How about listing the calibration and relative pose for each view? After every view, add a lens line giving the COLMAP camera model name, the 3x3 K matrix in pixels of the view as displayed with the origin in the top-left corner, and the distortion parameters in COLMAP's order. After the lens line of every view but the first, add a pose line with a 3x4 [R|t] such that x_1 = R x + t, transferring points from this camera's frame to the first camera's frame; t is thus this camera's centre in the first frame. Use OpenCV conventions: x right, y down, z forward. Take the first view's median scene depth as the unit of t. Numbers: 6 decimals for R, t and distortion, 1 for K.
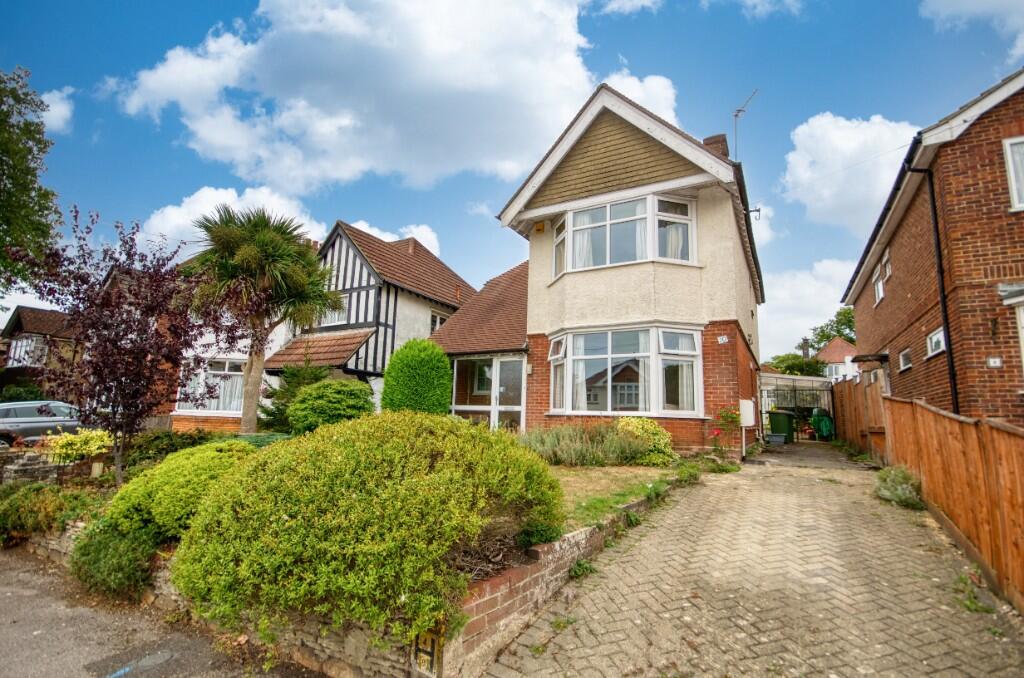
lens RADIAL K [[474.7, 0, 512.4], [0, 474.7, 338.7], [0, 0, 1]] dist [-0.014412, 0.000149]
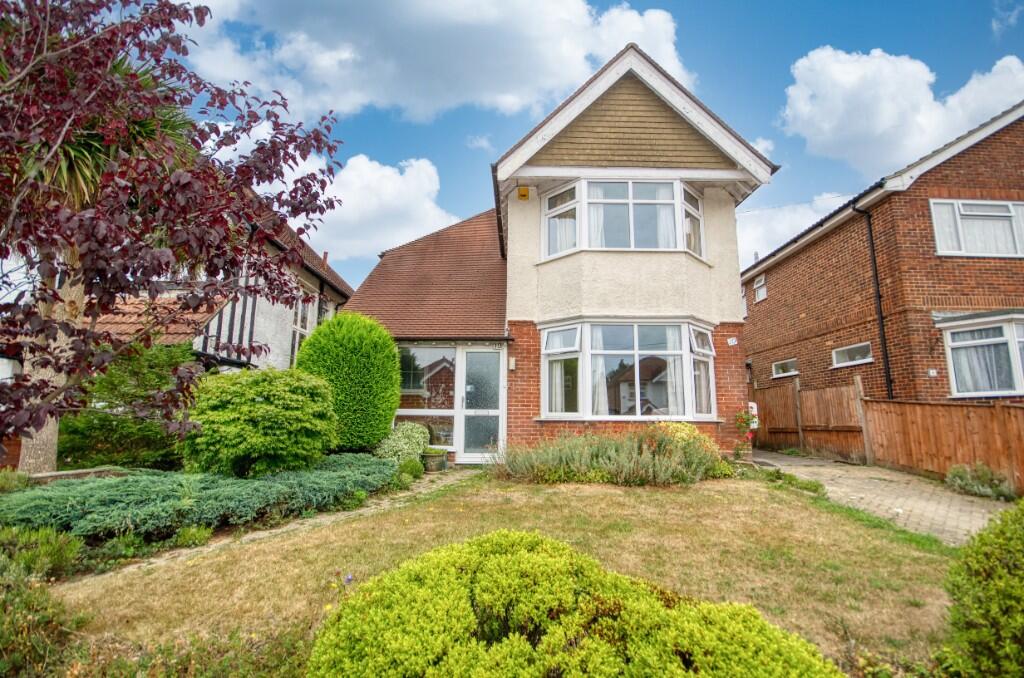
lens RADIAL K [[452.5, 0, 515.5], [0, 452.5, 342.4], [0, 0, 1]] dist [-0.002980, -0.000407]
pose [[0.860436, 0.064709, 0.505432, -0.390975], [-0.066222, 0.997692, -0.014998, 0.044274], [-0.505236, -0.020566, 0.862736, 0.377964]]
